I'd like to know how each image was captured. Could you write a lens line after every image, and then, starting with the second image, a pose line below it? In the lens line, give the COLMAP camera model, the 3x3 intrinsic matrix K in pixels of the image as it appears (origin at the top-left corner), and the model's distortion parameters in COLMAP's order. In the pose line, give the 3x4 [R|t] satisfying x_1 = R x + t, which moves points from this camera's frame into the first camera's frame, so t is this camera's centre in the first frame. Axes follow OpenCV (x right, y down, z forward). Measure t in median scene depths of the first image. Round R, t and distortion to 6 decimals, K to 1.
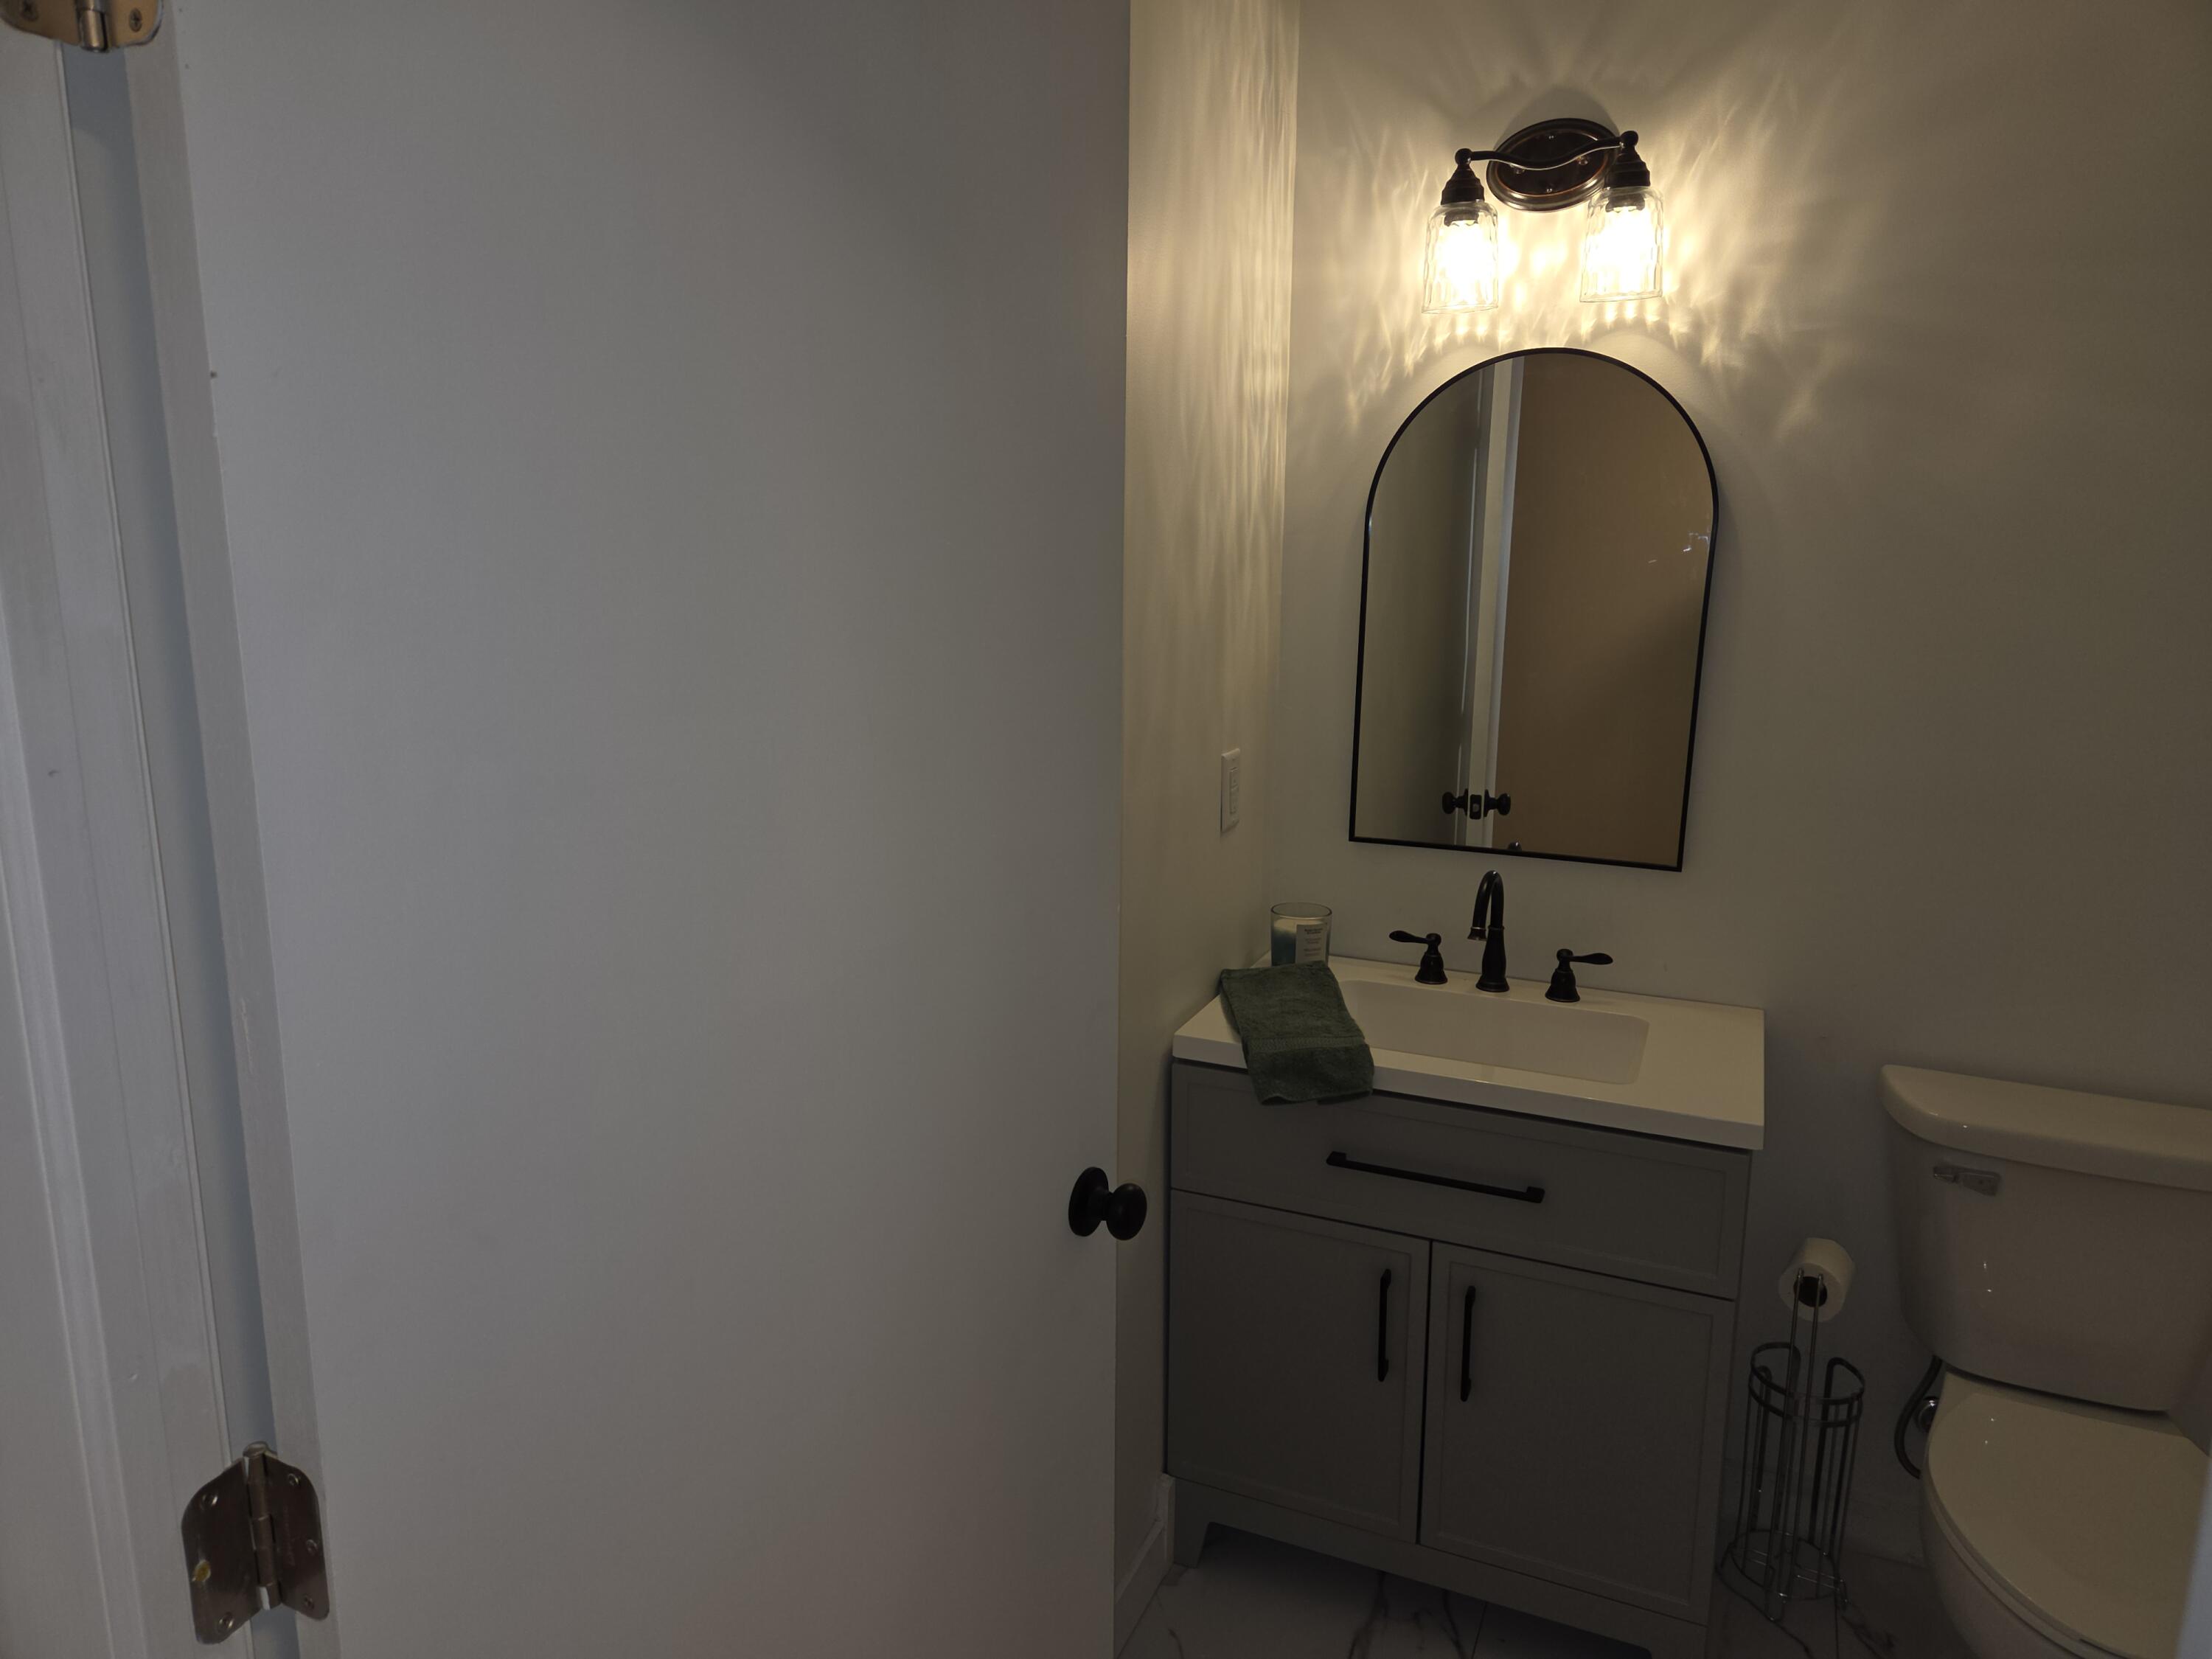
lens RADIAL K [[1493.8, 0, 1105.8], [0, 1493.8, 833.8], [0, 0, 1]] dist [0.040112, -0.001276]
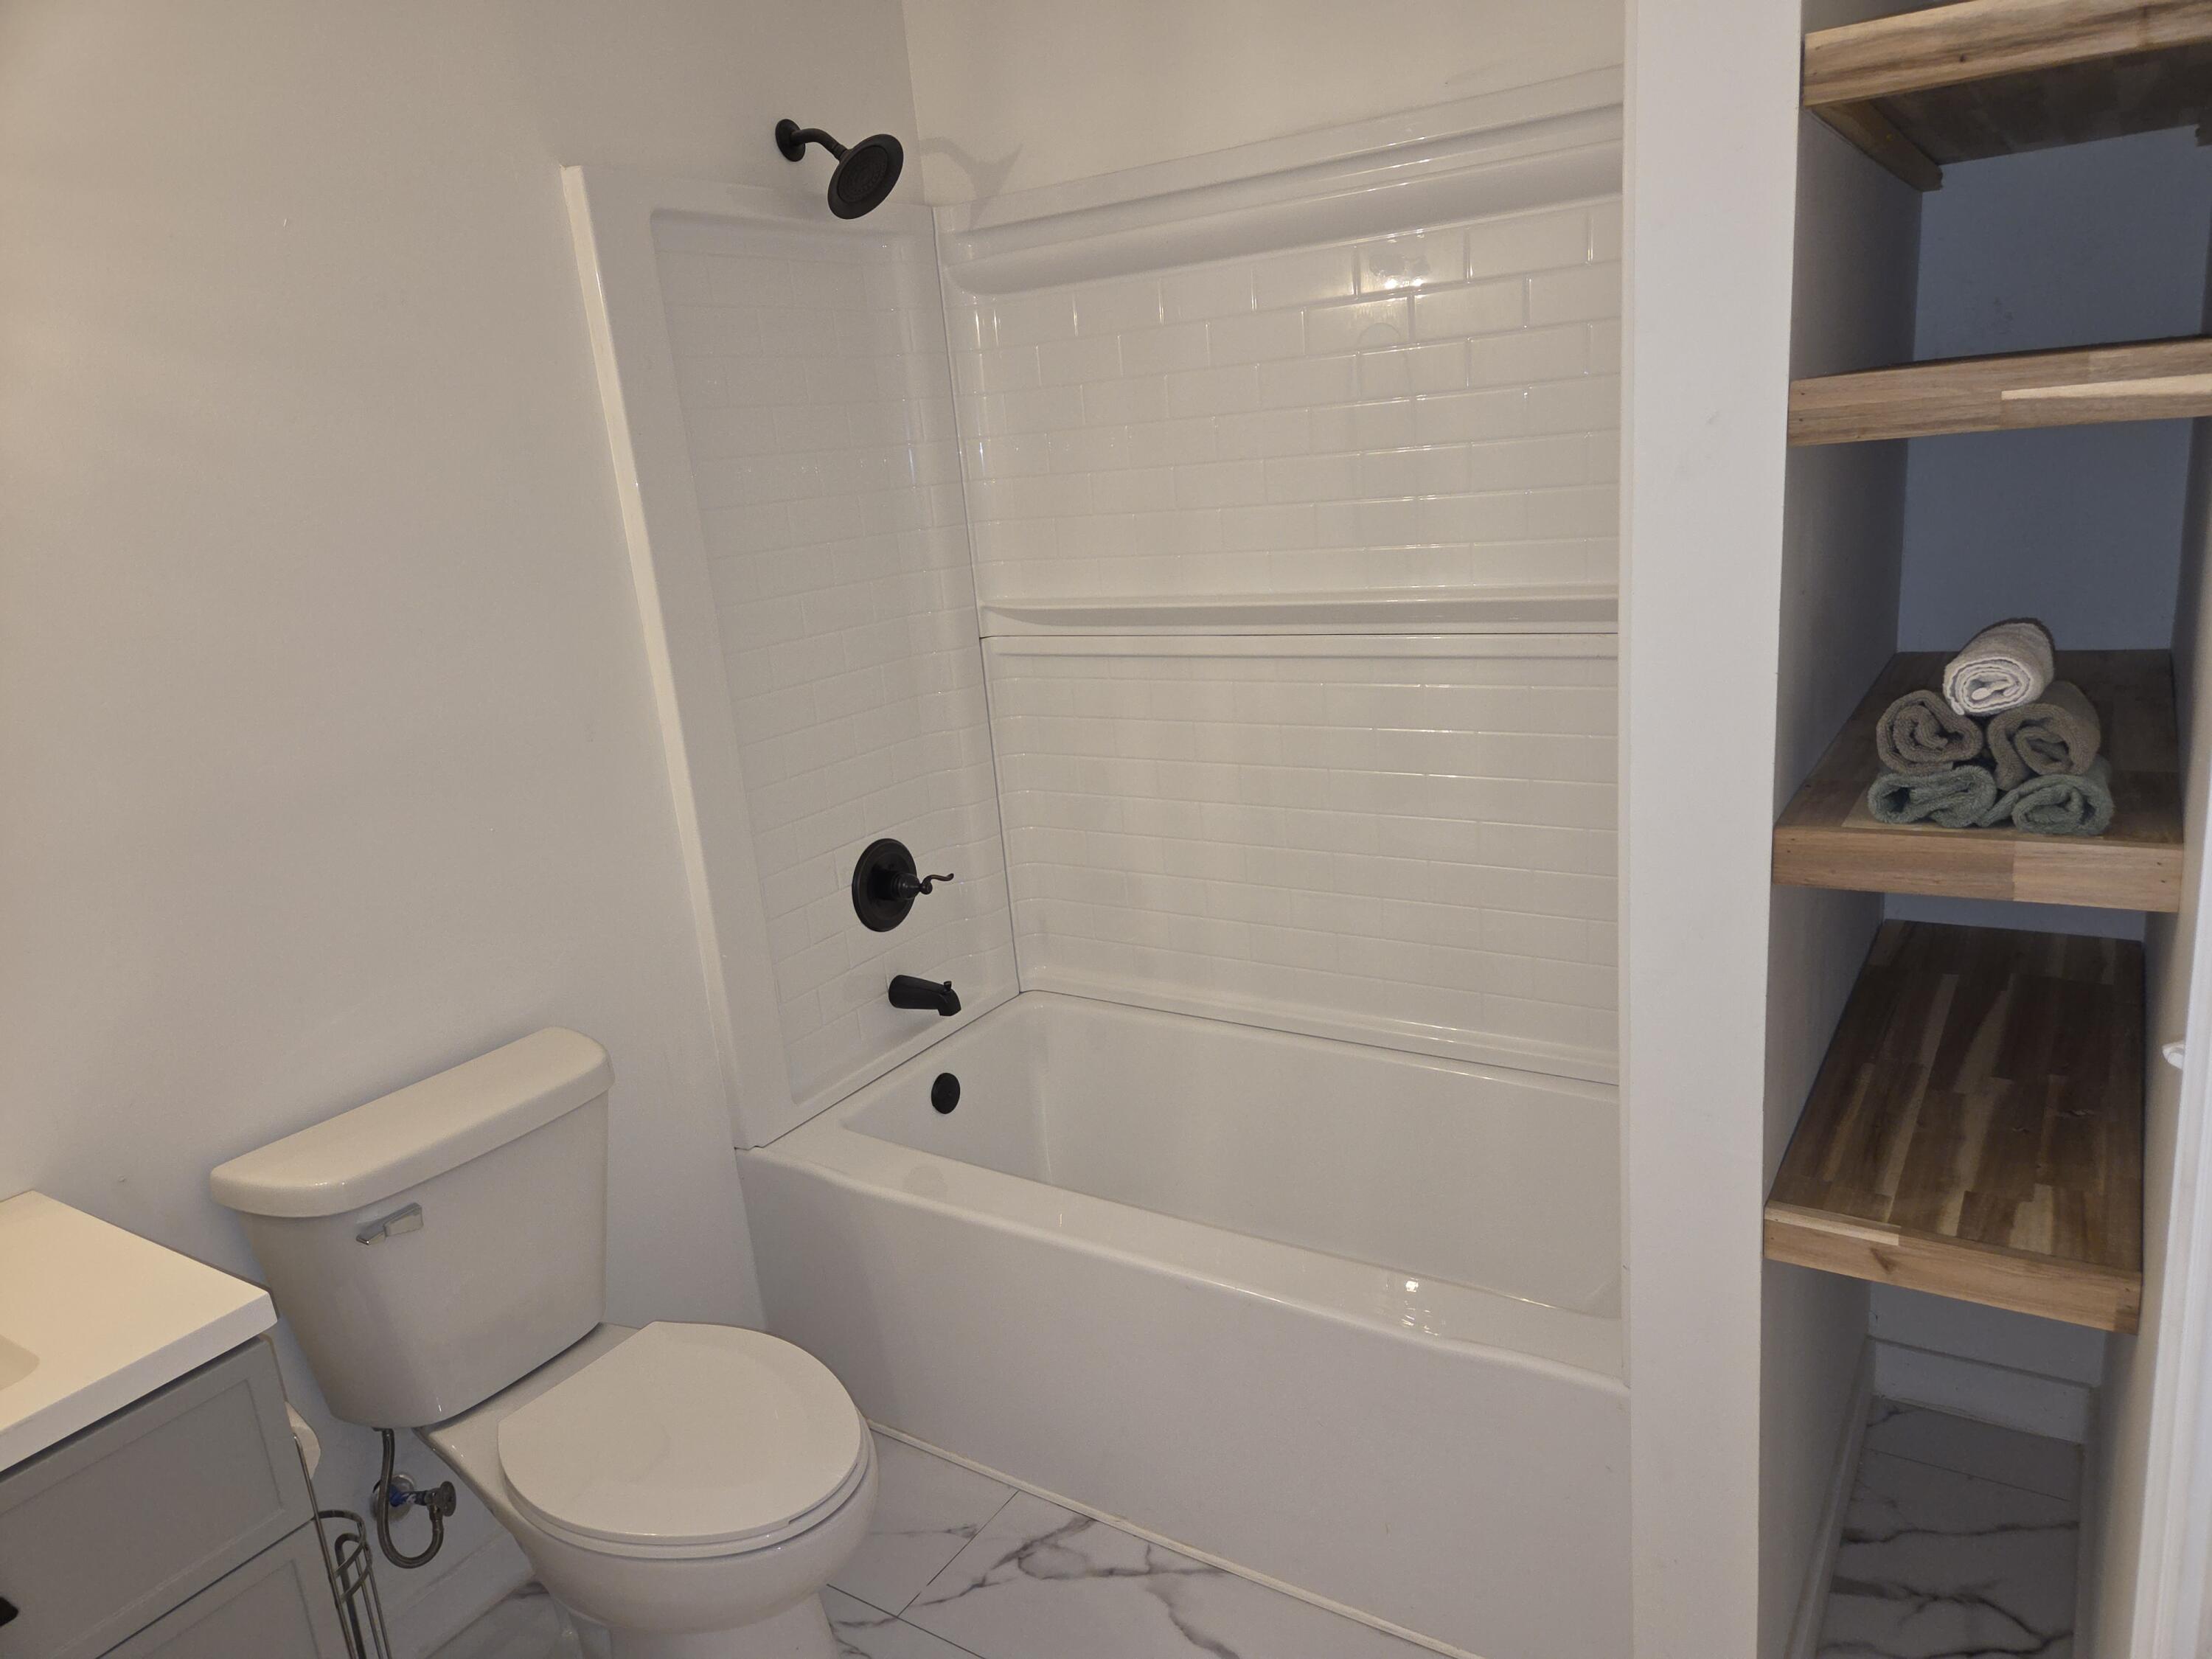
lens RADIAL K [[1493.8, 0, 1103.5], [0, 1493.8, 836.7], [0, 0, 1]] dist [0.040112, -0.001276]
pose [[0.141866, -0.276786, 0.950402, -0.145803], [0.284351, 0.931042, 0.228703, -0.066244], [-0.948166, 0.237803, 0.210787, 0.365682]]
